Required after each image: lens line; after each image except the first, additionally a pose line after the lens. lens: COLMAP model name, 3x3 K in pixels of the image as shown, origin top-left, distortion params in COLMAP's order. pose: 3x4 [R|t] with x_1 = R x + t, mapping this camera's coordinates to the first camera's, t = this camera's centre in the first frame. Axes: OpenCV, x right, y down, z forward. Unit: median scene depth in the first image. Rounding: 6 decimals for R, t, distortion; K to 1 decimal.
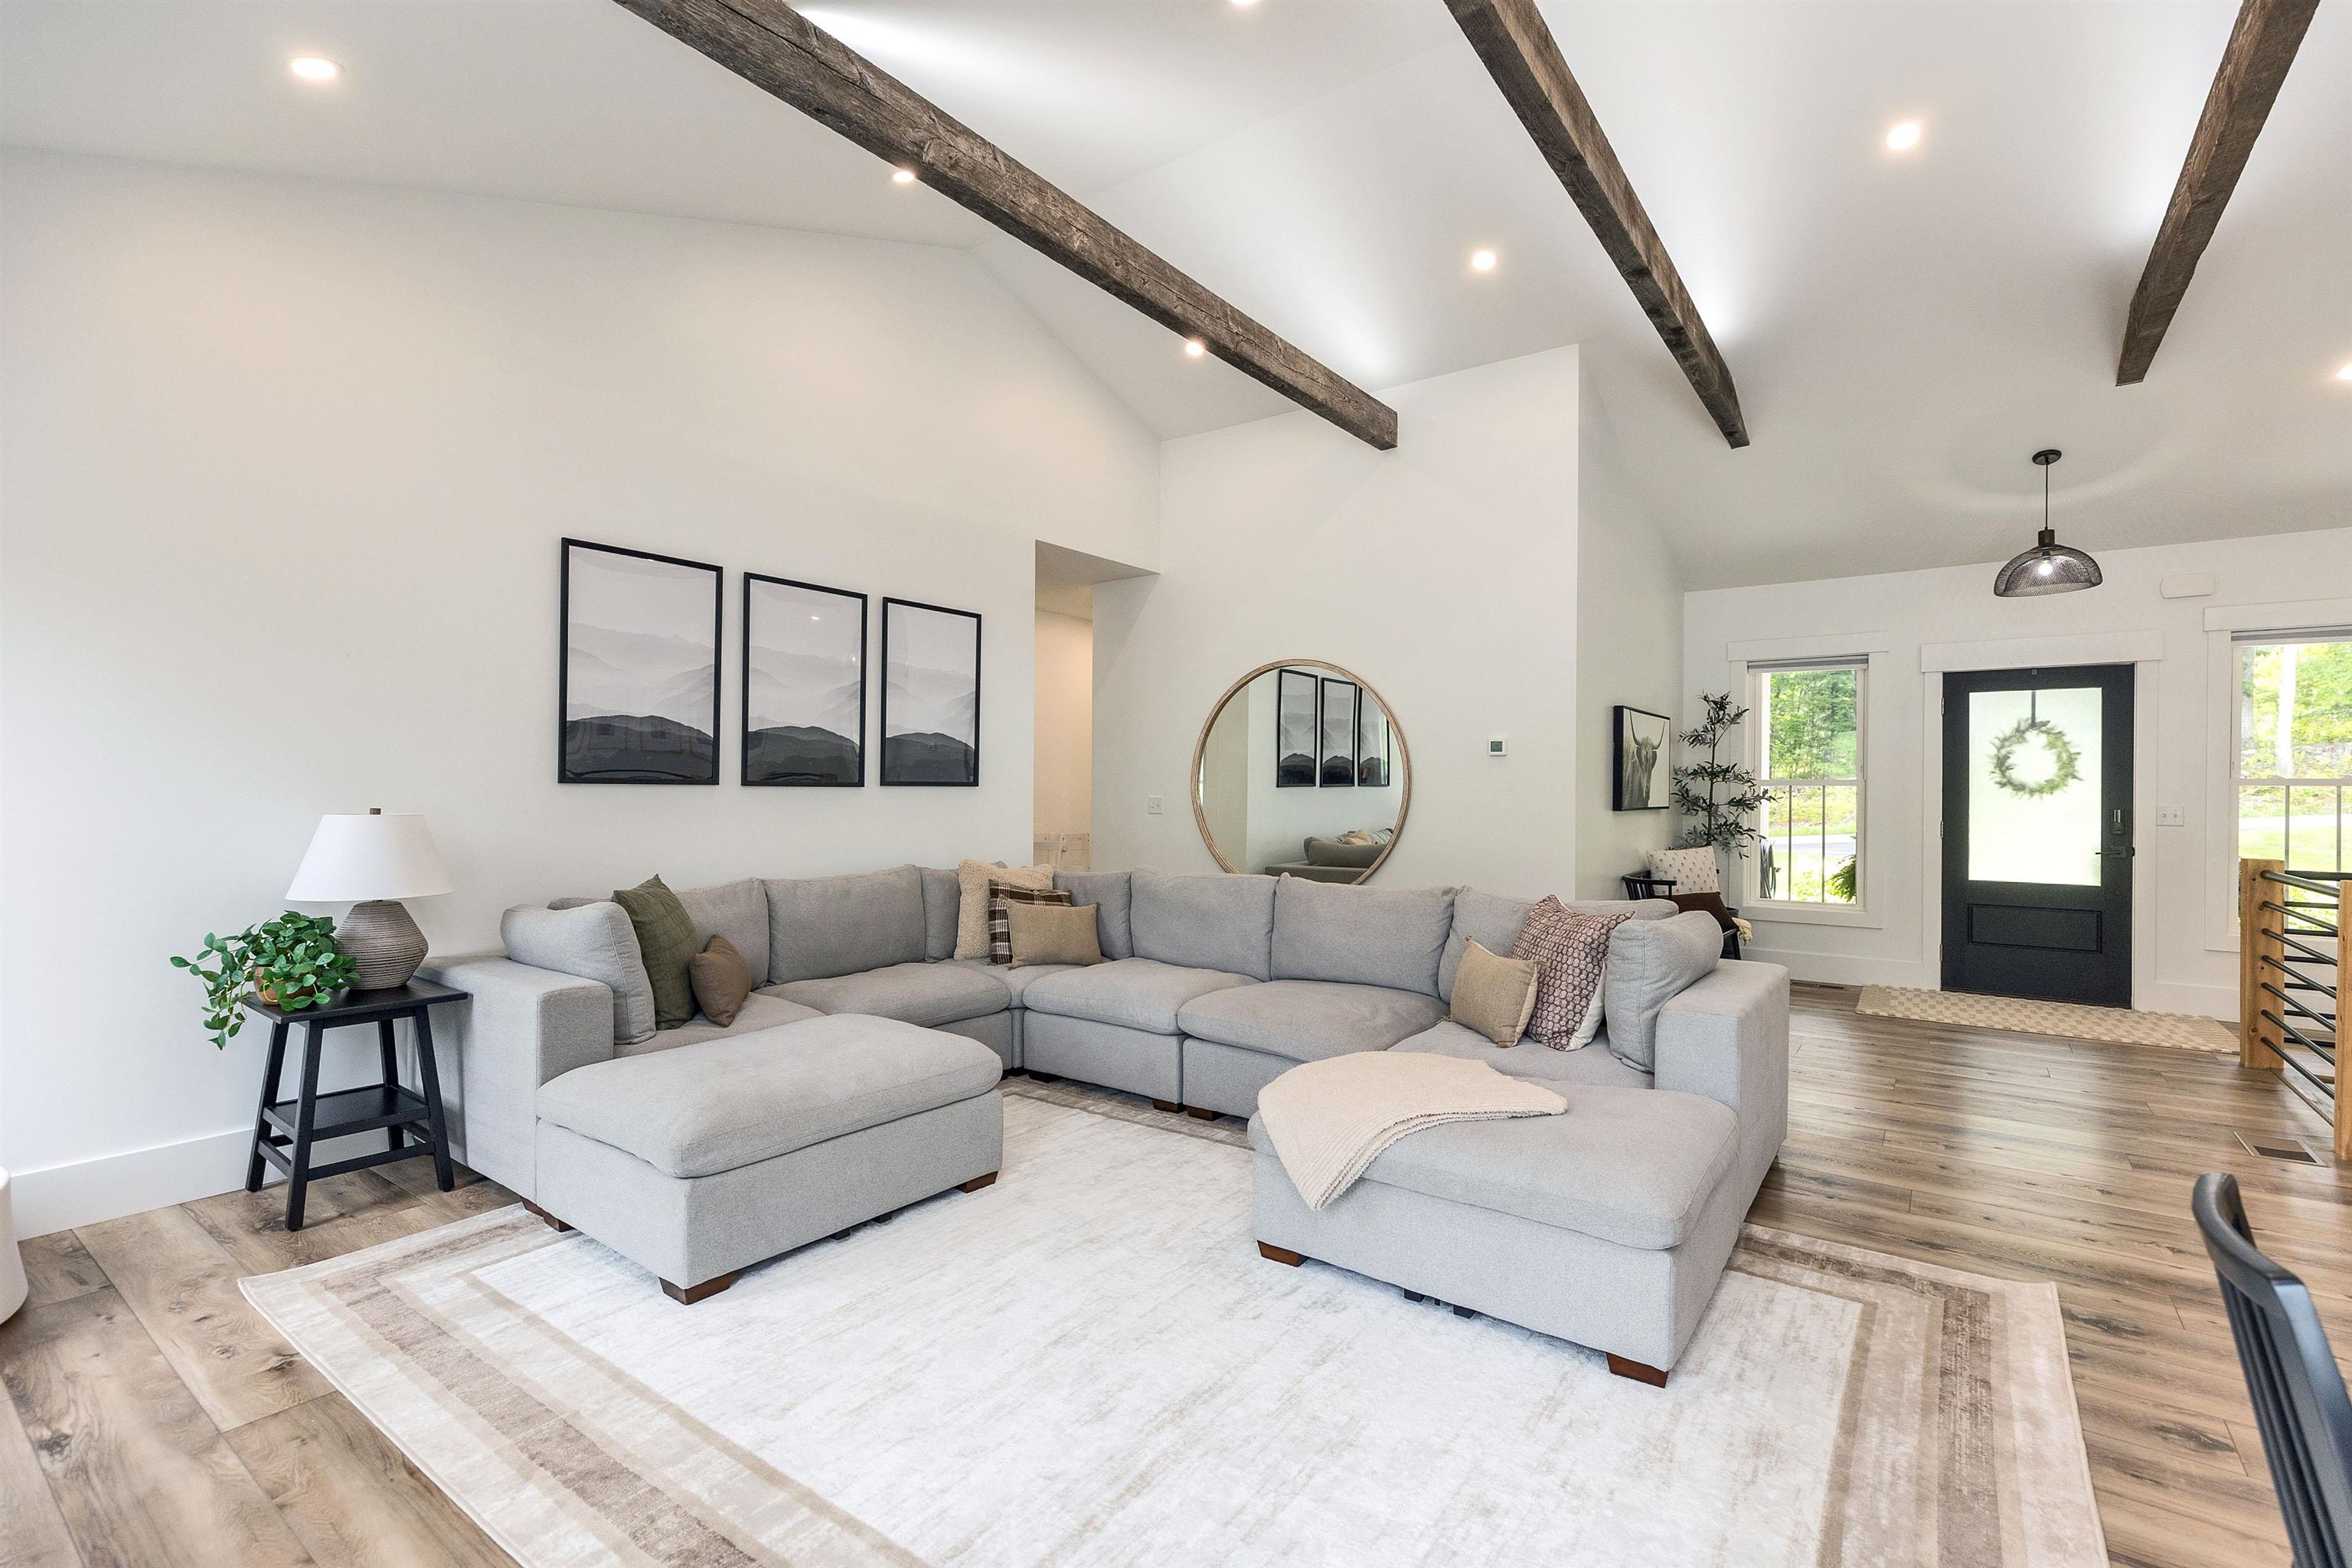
lens RADIAL K [[1052.4, 0, 1176.0], [0, 1052.4, 784.0], [0, 0, 1]] dist [-0.000572, -0.000170]
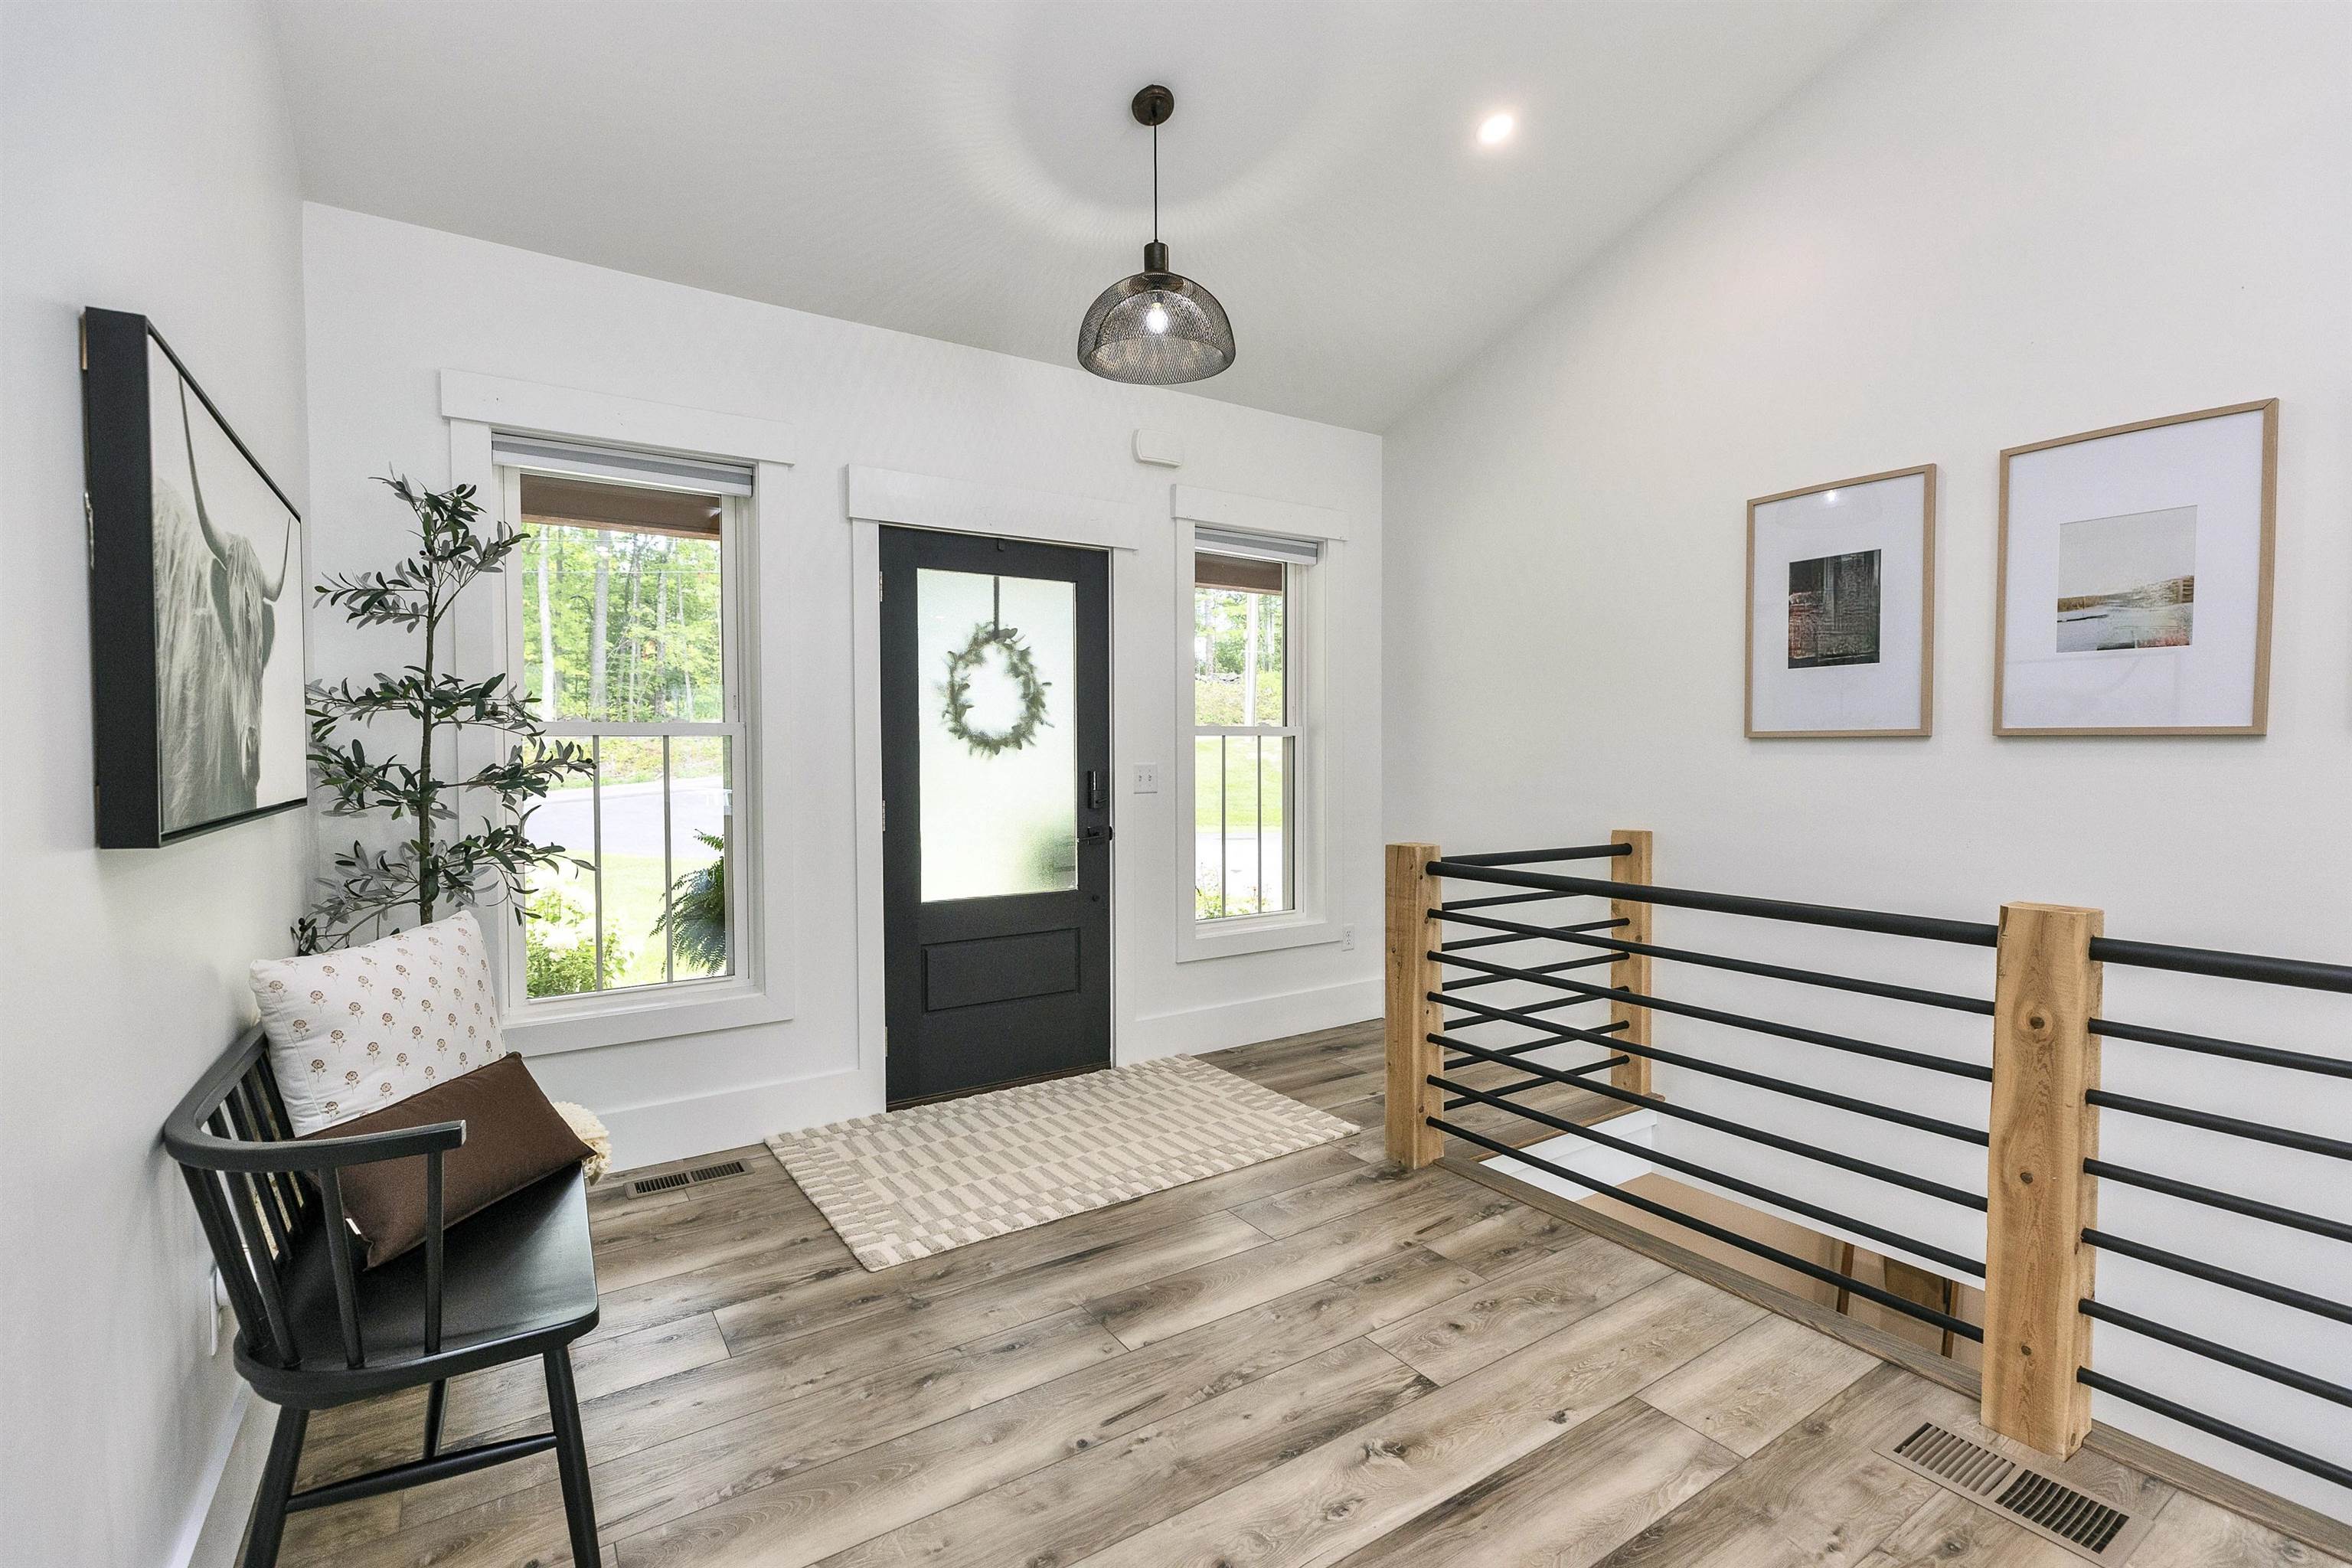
lens RADIAL K [[1052.4, 0, 1176.0], [0, 1052.4, 784.0], [0, 0, 1]] dist [-0.000572, -0.000170]
pose [[0.338791, -0.036642, 0.940148, 0.256997], [0.005075, 0.999298, 0.037118, 0.007052], [-0.940848, -0.007804, 0.338739, 0.641008]]
